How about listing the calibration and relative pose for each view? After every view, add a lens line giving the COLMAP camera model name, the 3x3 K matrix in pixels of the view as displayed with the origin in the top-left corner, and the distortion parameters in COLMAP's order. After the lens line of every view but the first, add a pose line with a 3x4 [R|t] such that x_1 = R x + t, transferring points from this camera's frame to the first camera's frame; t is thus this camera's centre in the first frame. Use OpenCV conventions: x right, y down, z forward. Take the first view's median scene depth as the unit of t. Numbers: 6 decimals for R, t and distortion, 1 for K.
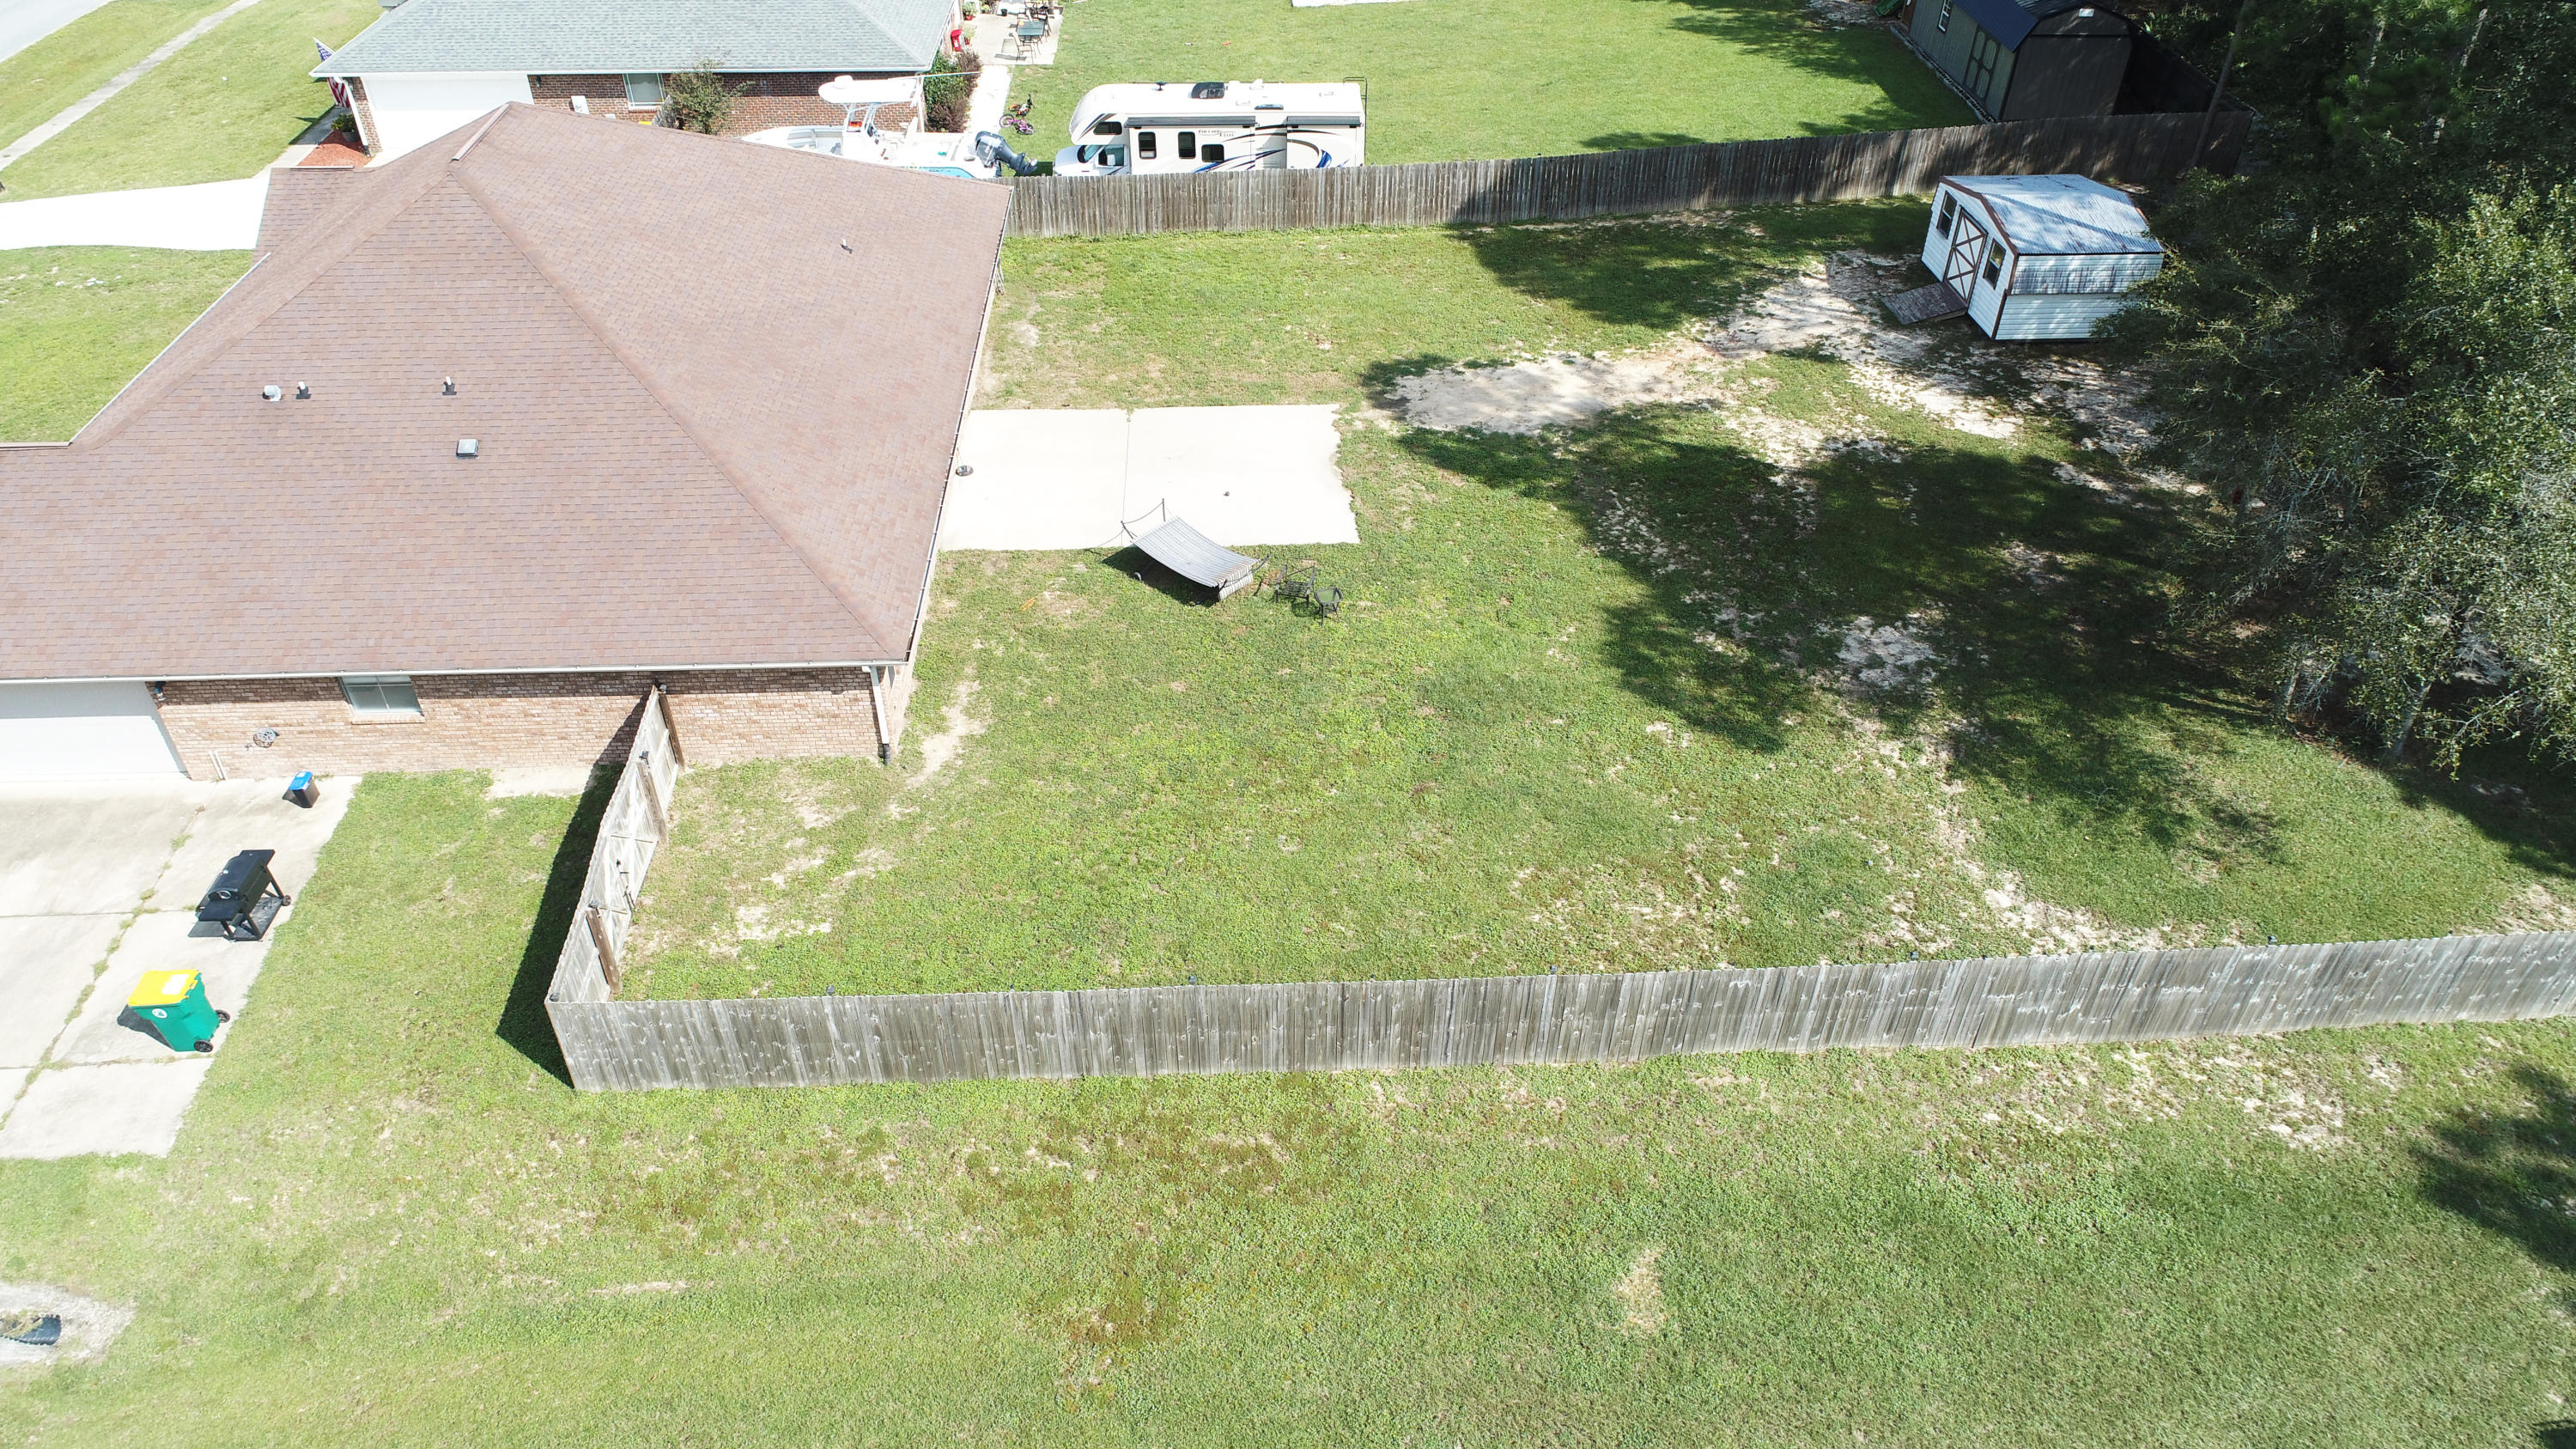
lens RADIAL K [[1720.4, 0, 1275.7], [0, 1720.4, 750.1], [0, 0, 1]] dist [-0.006727, 0.001058]
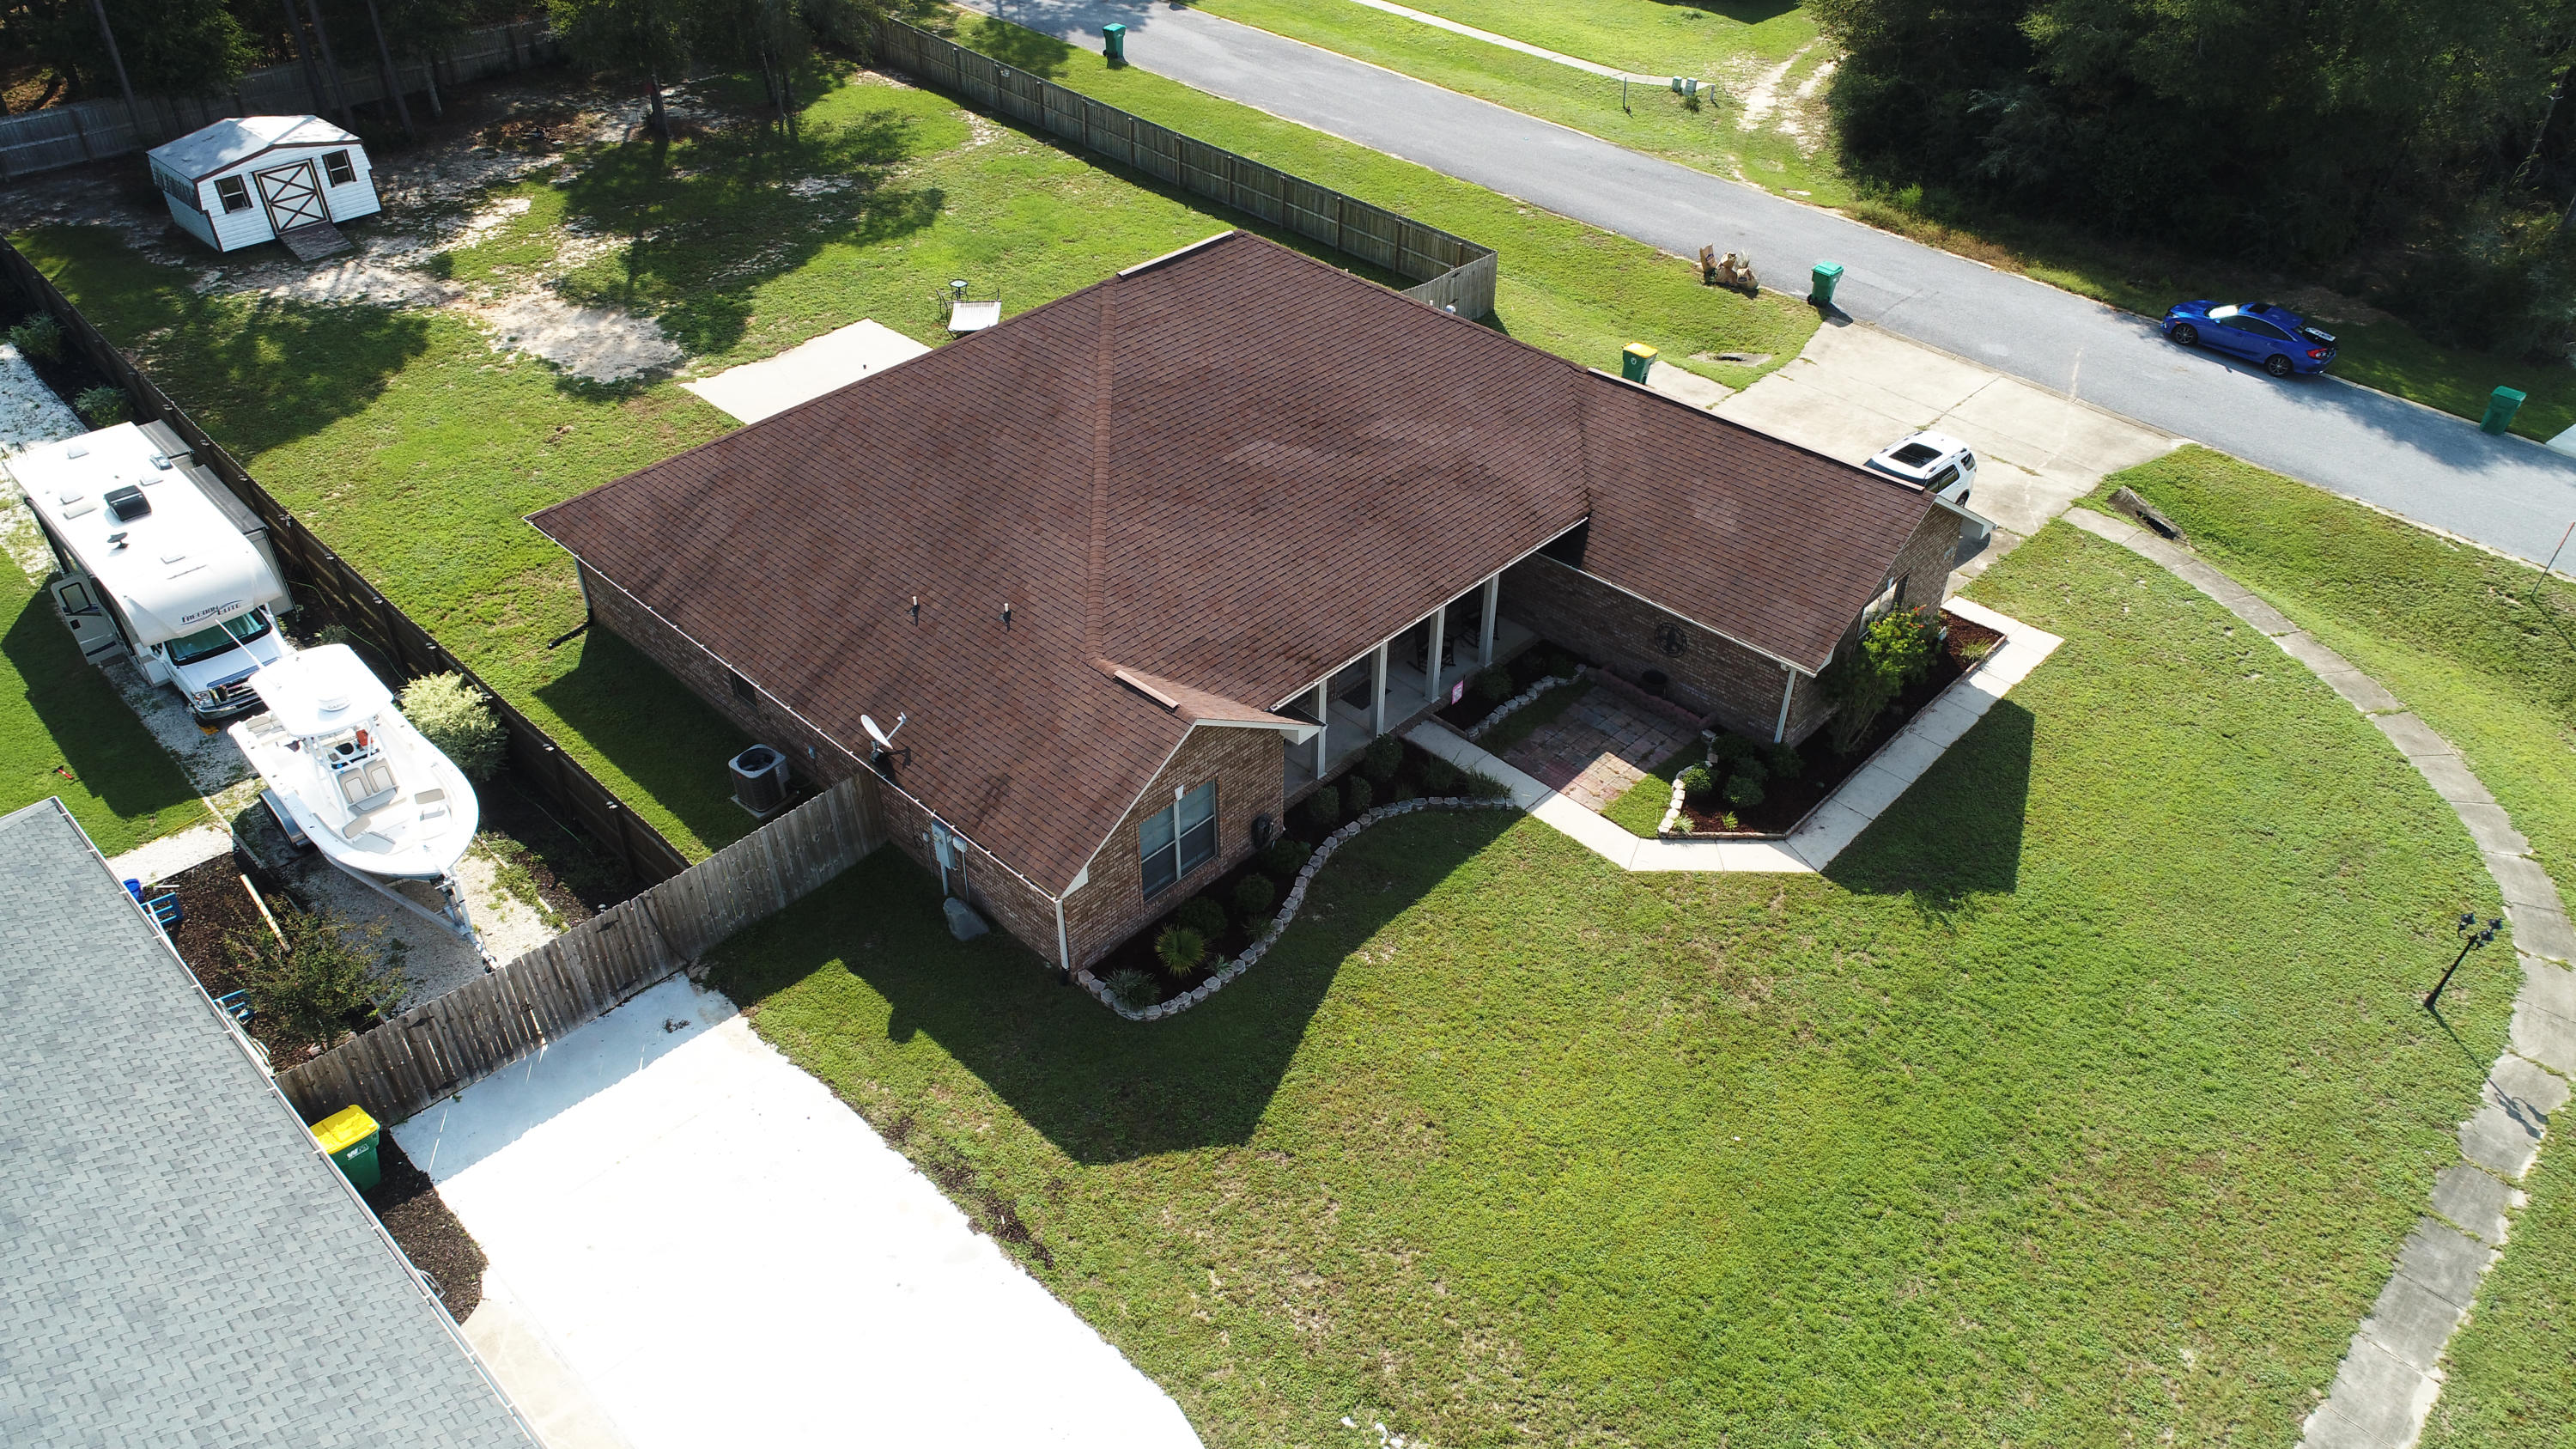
lens RADIAL K [[1720.4, 0, 1313.8], [0, 1720.4, 725.5], [0, 0, 1]] dist [-0.006727, 0.001058]
pose [[-0.707412, -0.432255, 0.559217, -1.079948], [0.427913, 0.367792, 0.825602, -0.950681], [-0.562547, 0.823337, -0.075213, 1.112038]]
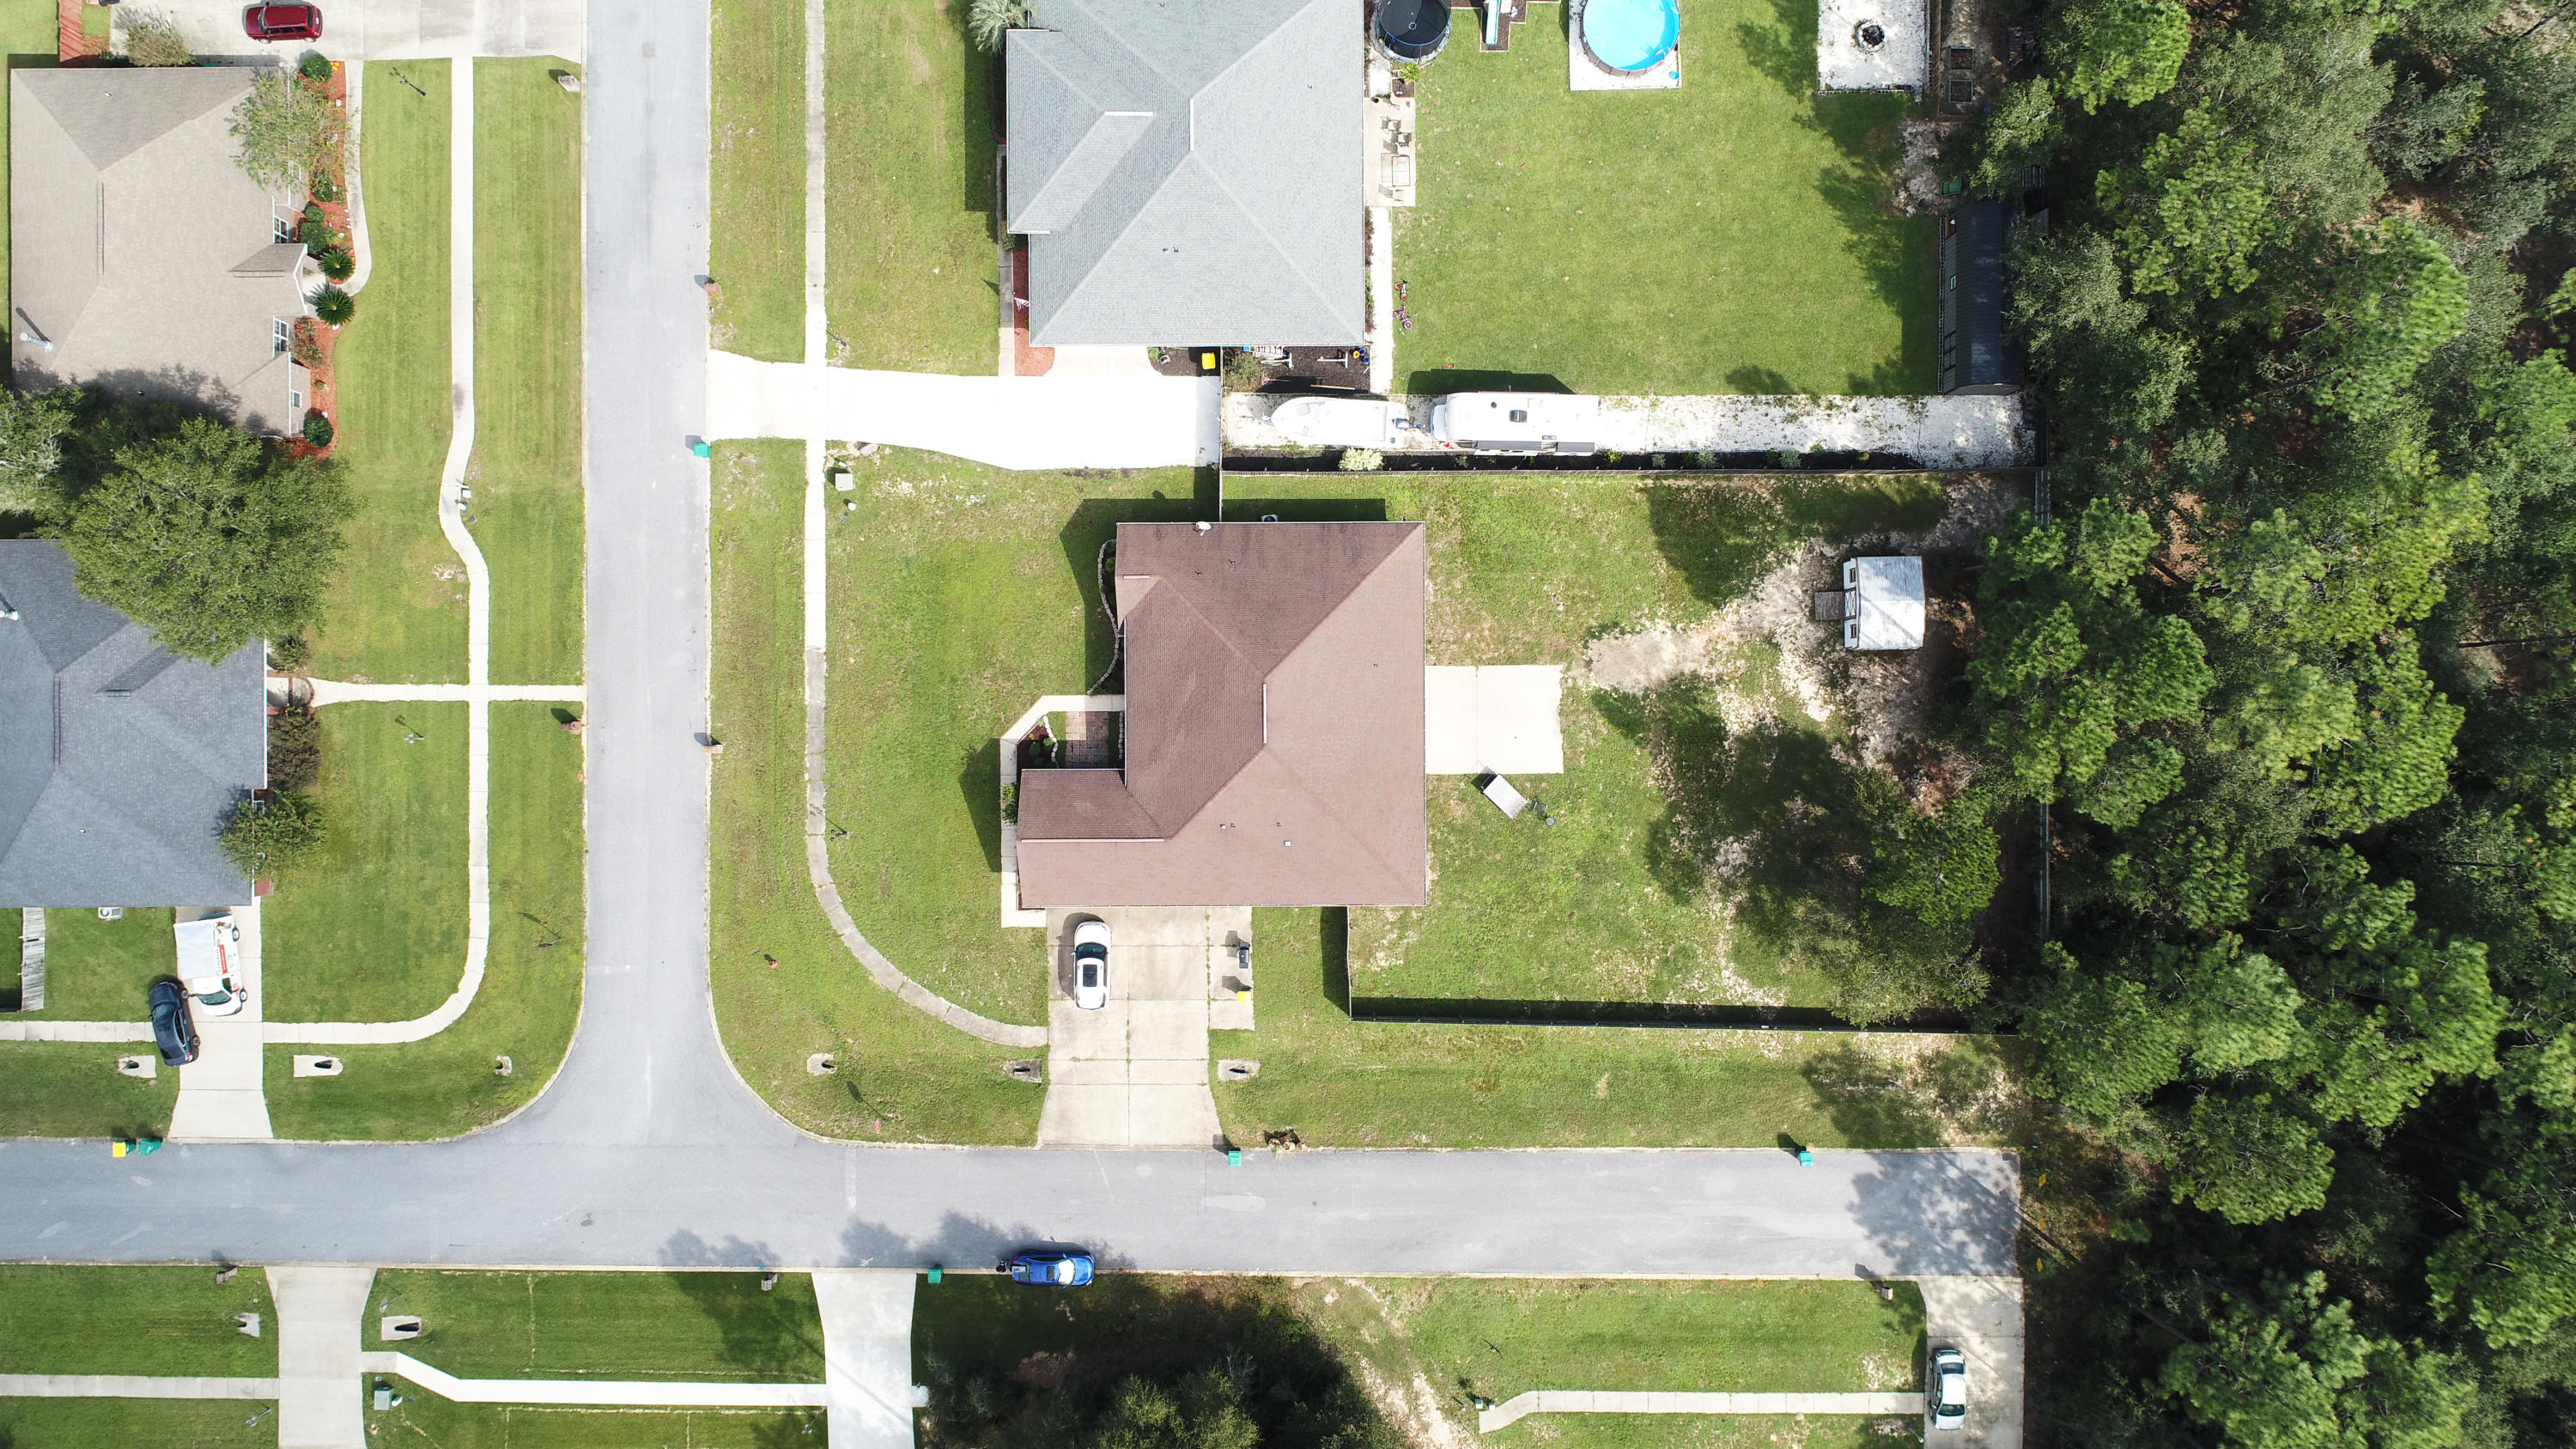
lens RADIAL K [[1720.4, 0, 1247.2], [0, 1720.4, 762.9], [0, 0, 1]] dist [-0.006727, 0.001058]
pose [[0.998951, 0.034882, -0.029682, -0.356569], [0.002116, 0.612225, 0.790681, -2.185099], [0.045753, -0.789914, 0.611508, -0.656831]]
